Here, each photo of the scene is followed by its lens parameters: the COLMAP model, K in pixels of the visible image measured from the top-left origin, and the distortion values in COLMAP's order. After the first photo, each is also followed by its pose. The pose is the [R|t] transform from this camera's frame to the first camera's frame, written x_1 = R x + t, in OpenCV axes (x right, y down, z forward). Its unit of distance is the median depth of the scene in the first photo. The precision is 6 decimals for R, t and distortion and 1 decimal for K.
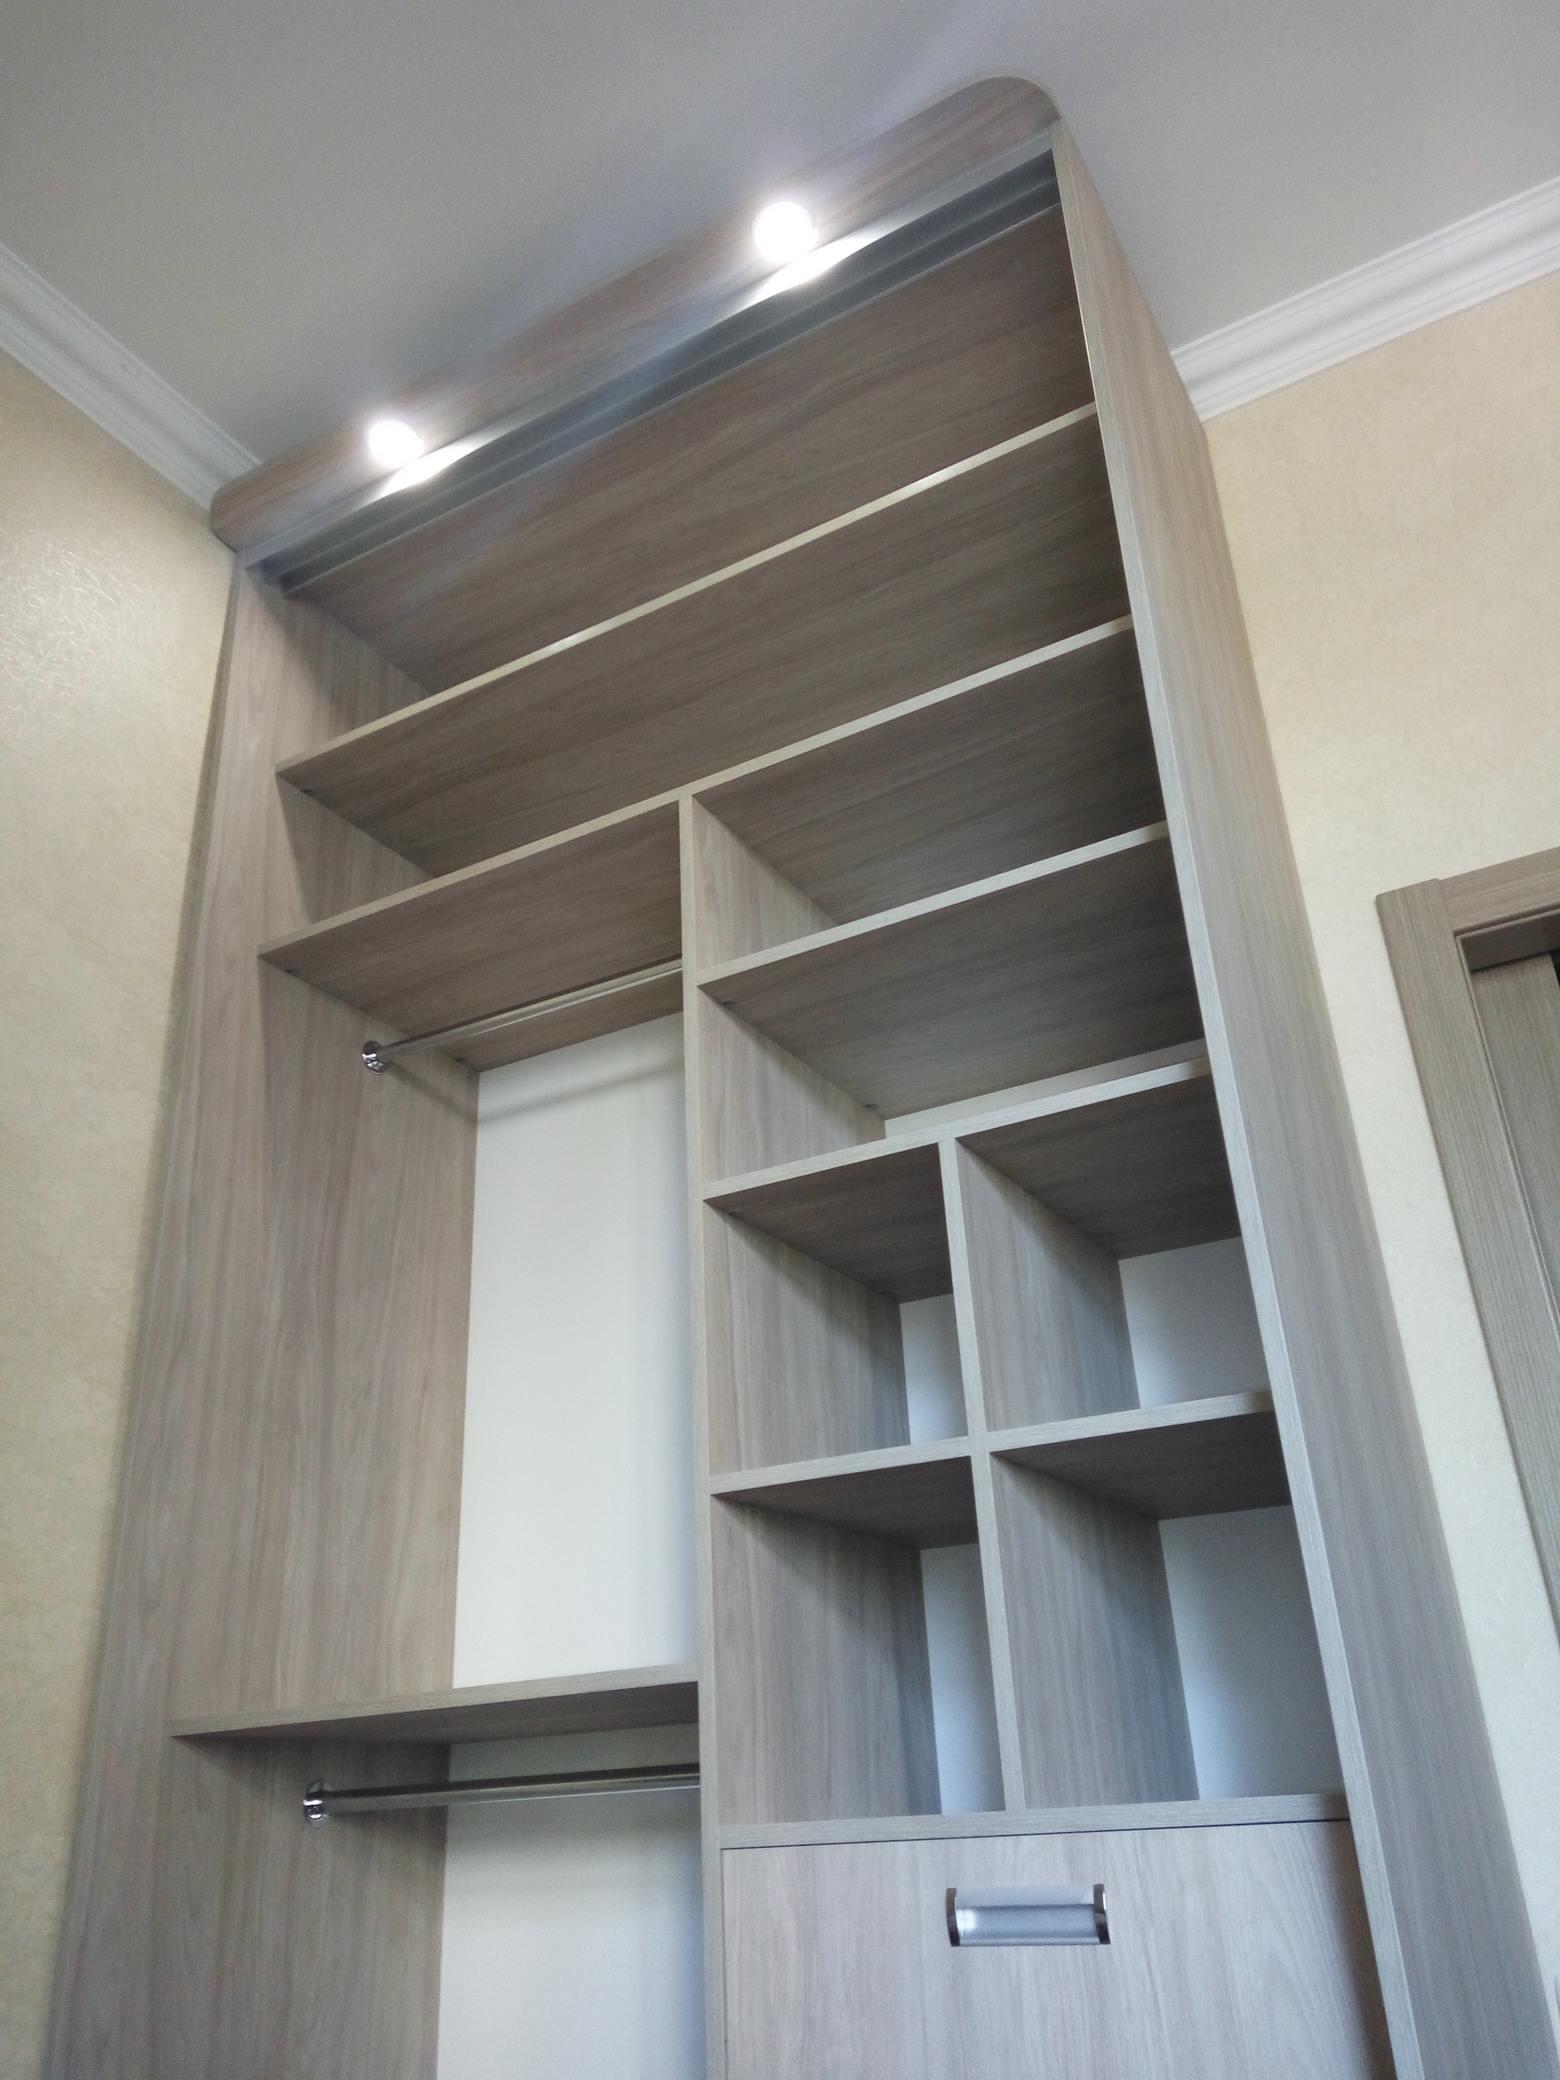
lens RADIAL K [[1620.4, 0, 769.8], [0, 1620.4, 1041.5], [0, 0, 1]] dist [0.089194, -0.102016]
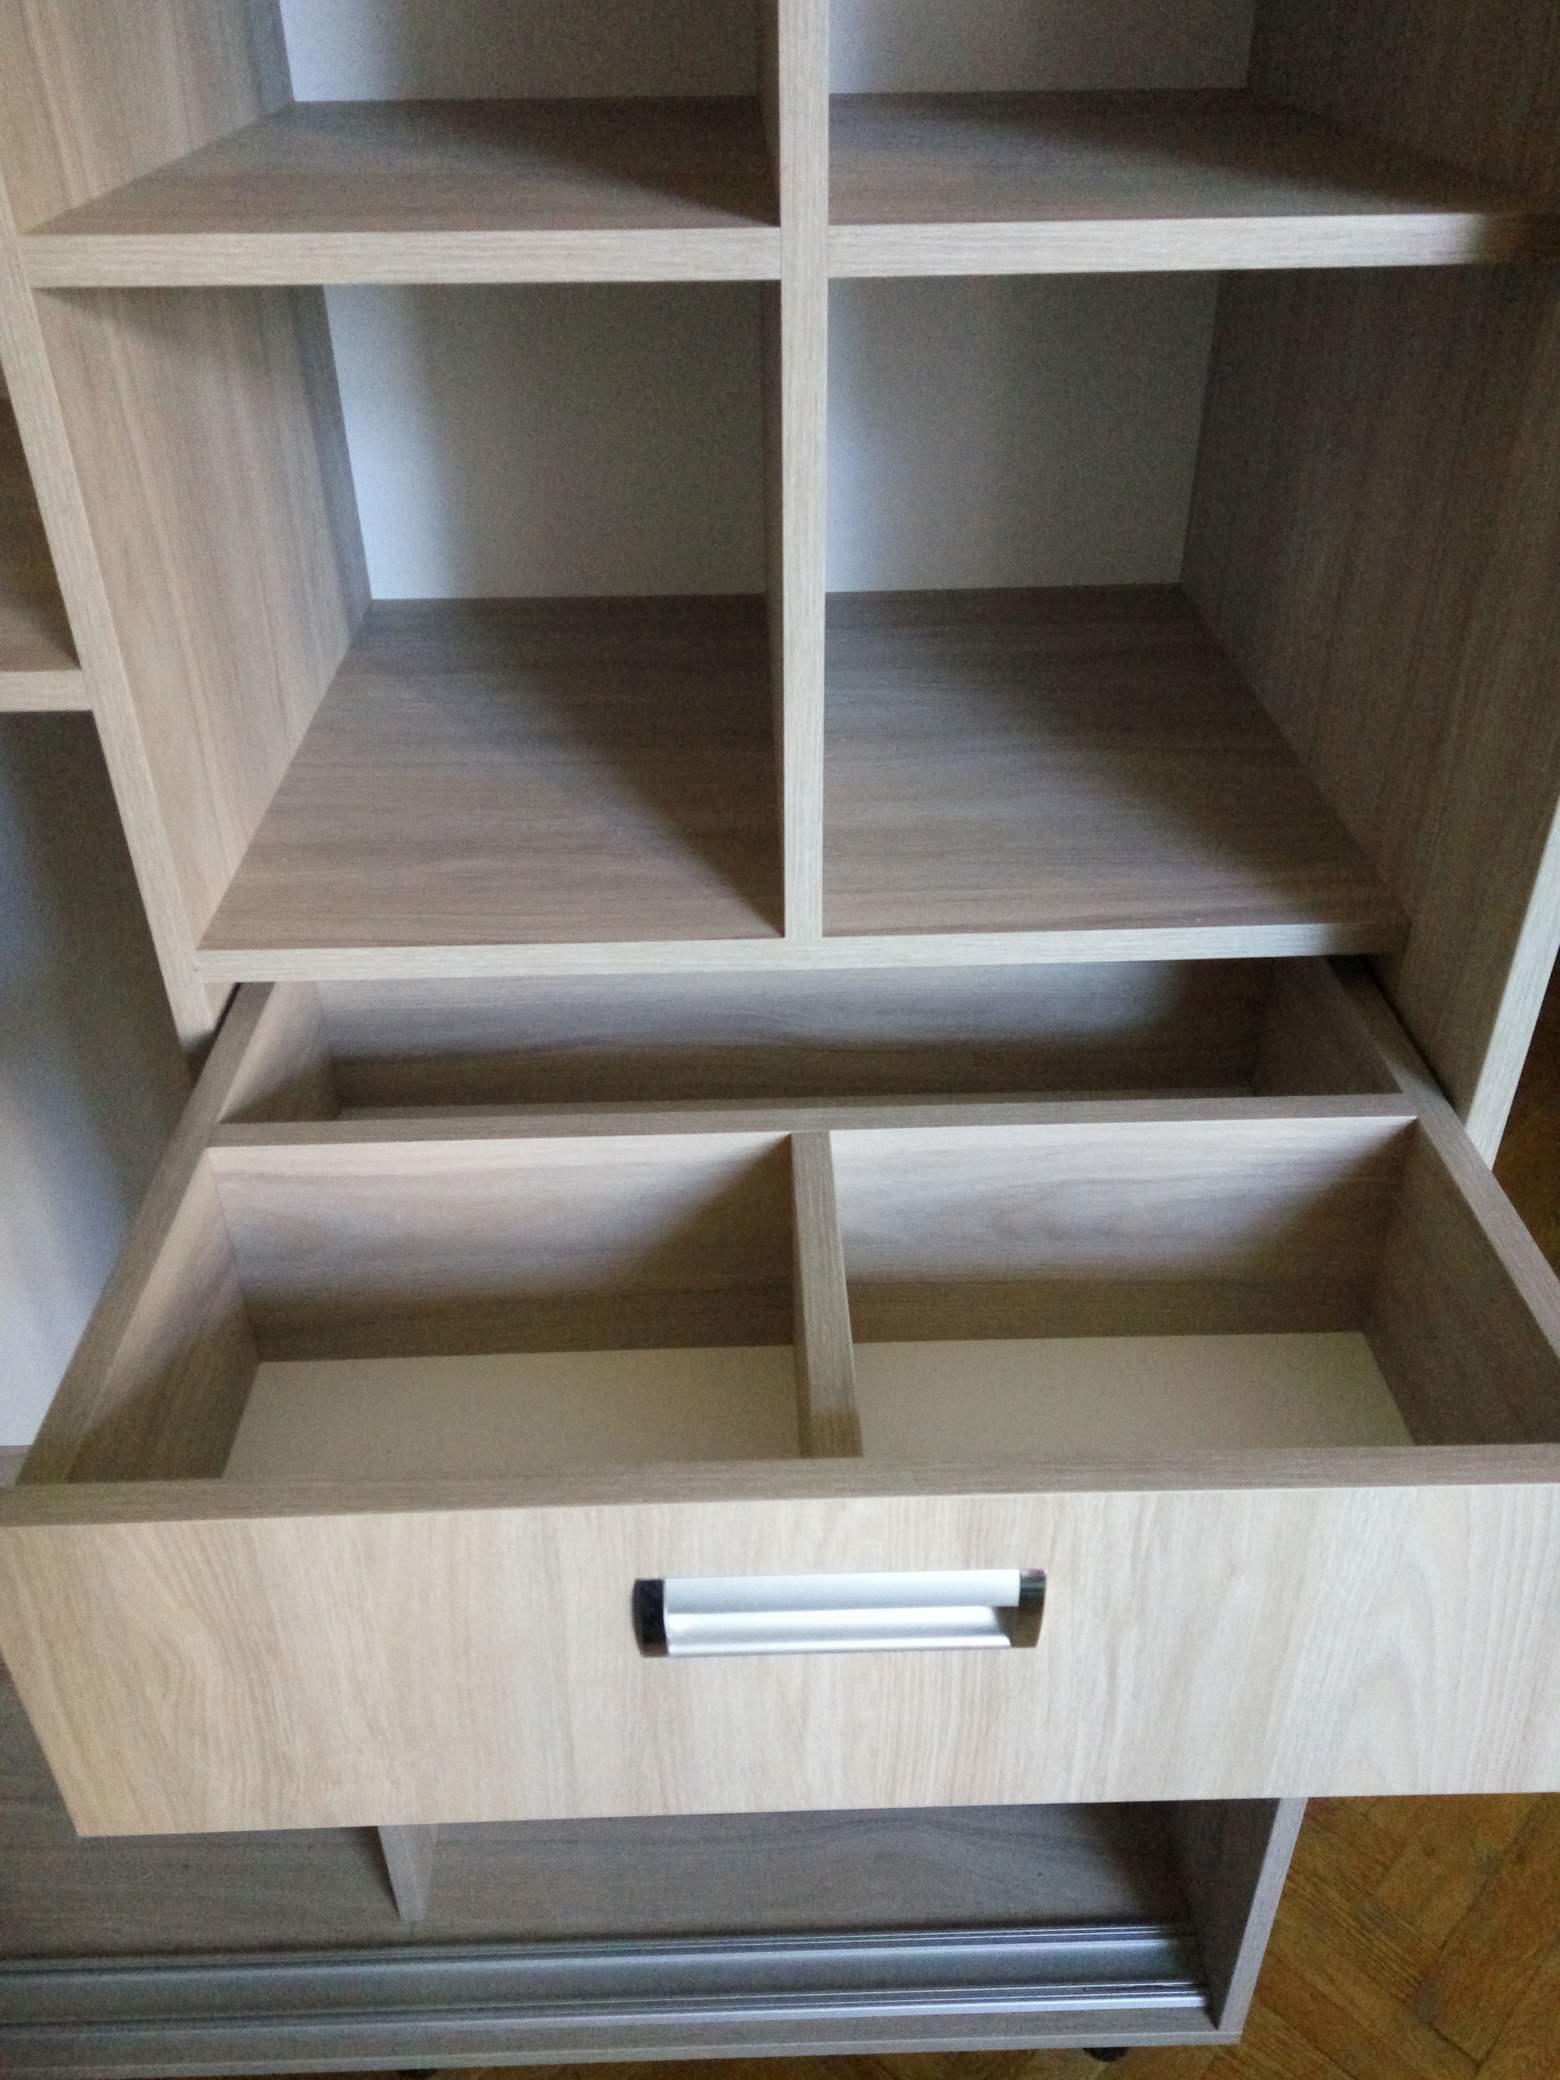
lens RADIAL K [[1620.4, 0, 782.9], [0, 1620.4, 1031.1], [0, 0, 1]] dist [0.089194, -0.102016]
pose [[0.857504, -0.255333, 0.446644, -0.004822], [-0.250377, 0.551297, 0.795854, 0.083119], [-0.449441, -0.794277, 0.408810, 0.679655]]
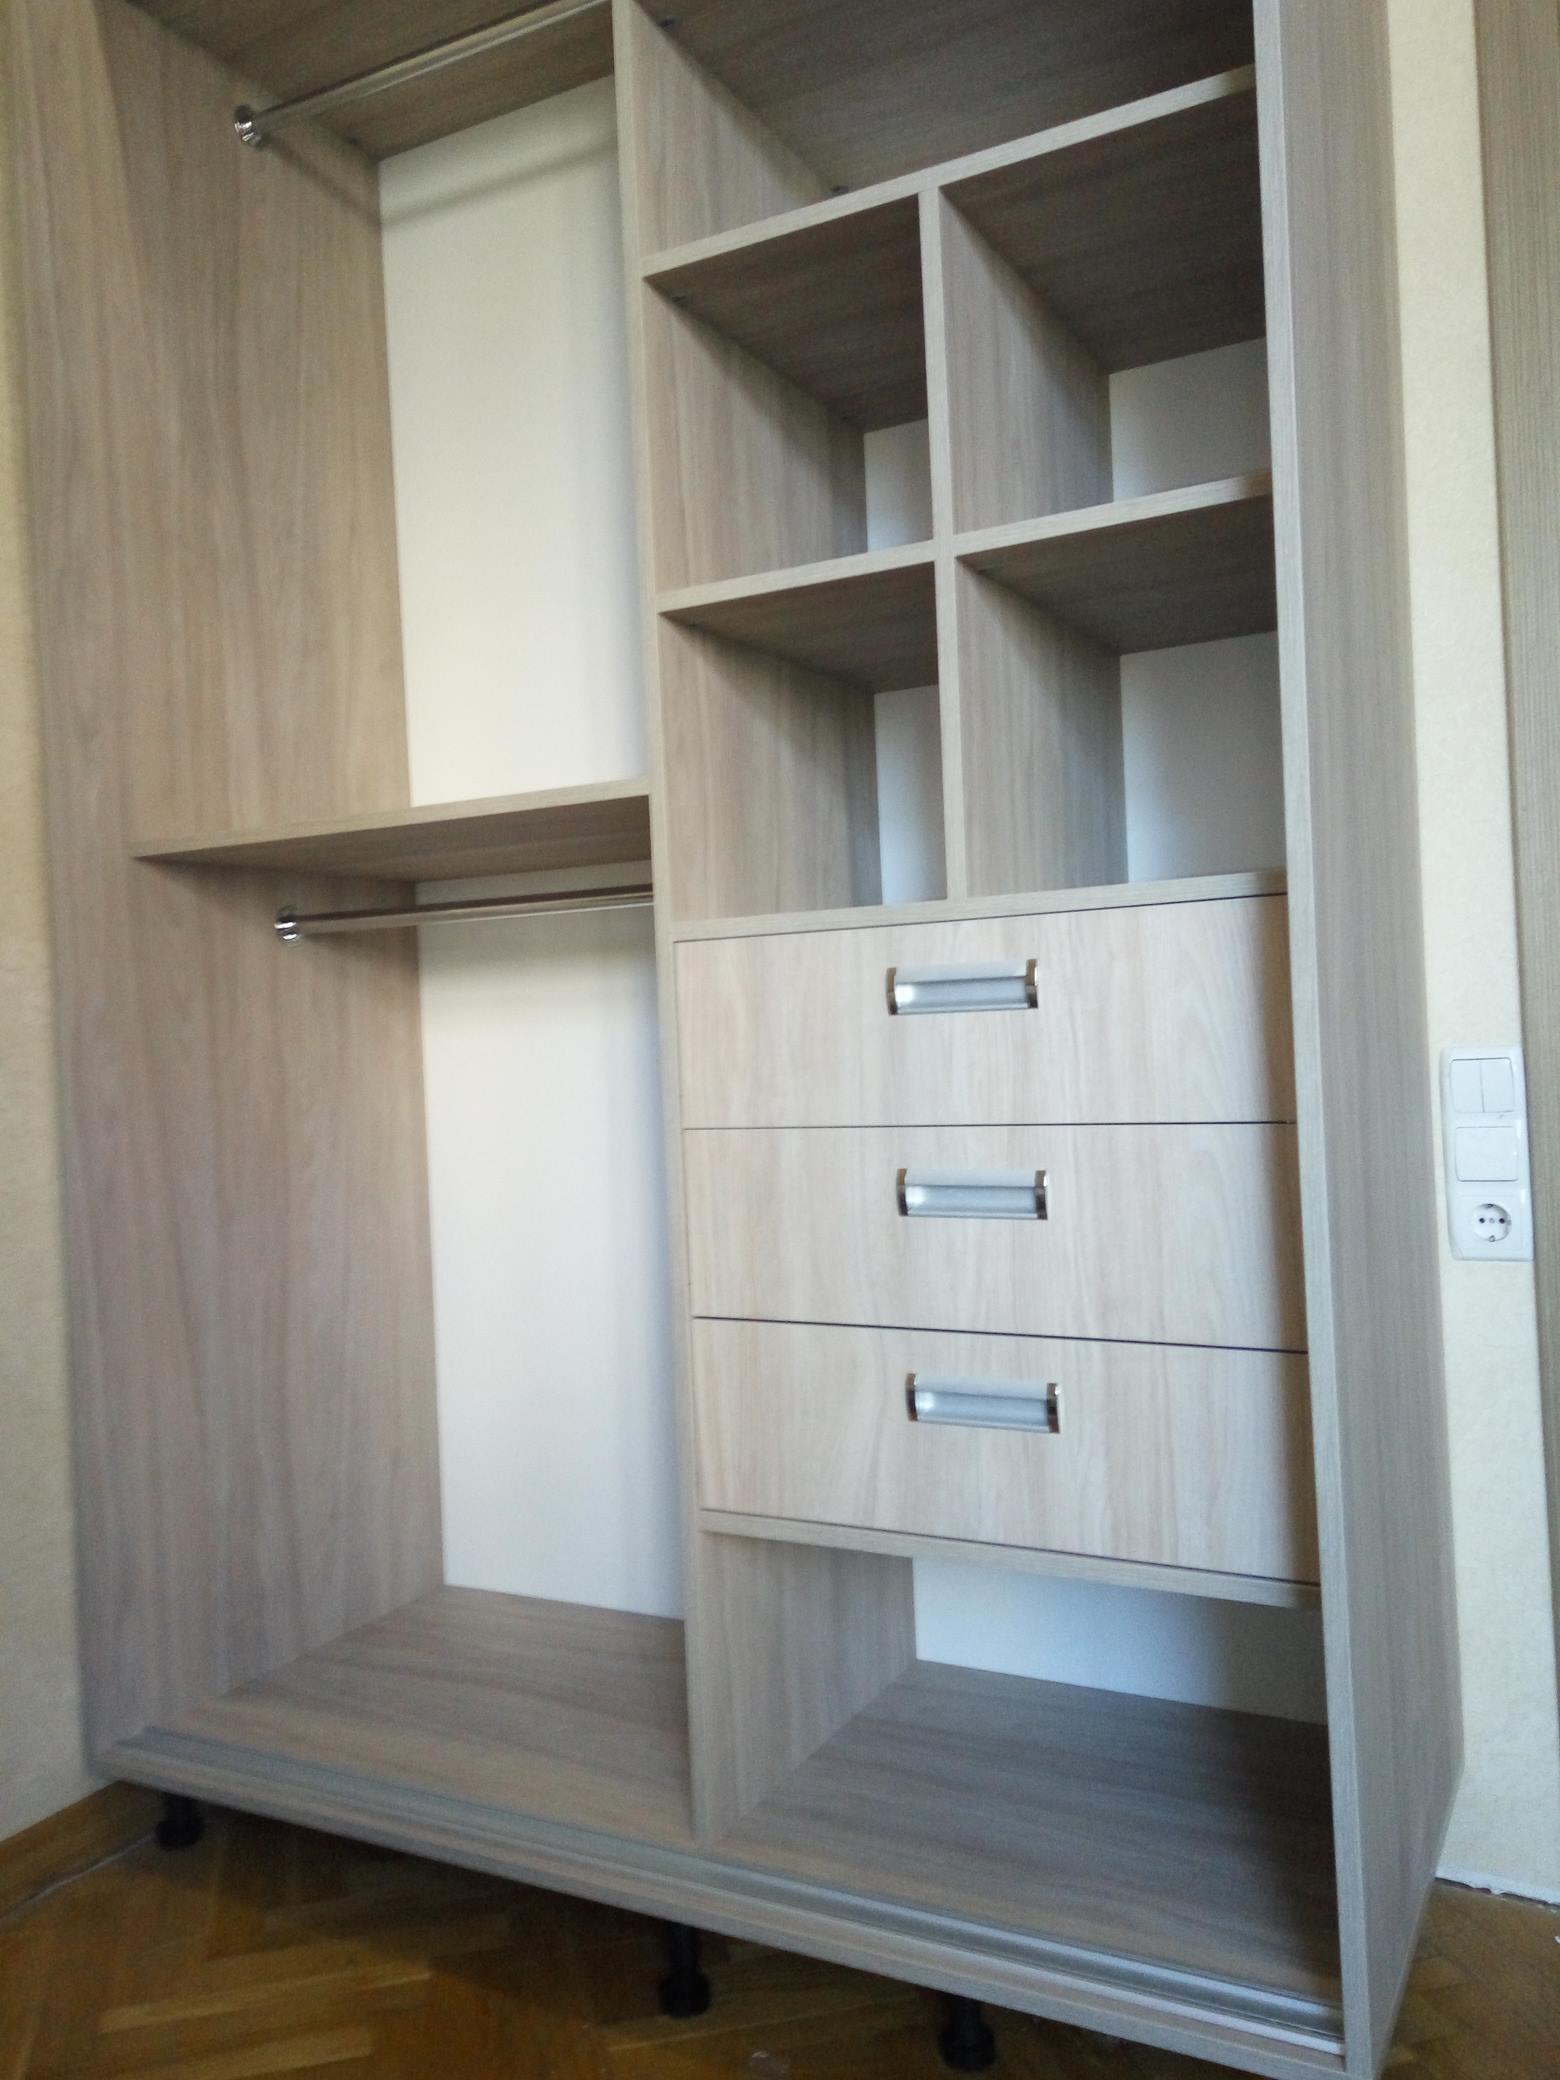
lens RADIAL K [[1620.4, 0, 764.4], [0, 1620.4, 1020.2], [0, 0, 1]] dist [0.089194, -0.102016]
pose [[0.999705, -0.000720, 0.024279, 0.001993], [-0.009884, 0.901014, 0.433678, 0.068357], [-0.022188, -0.433790, 0.900741, 0.035593]]
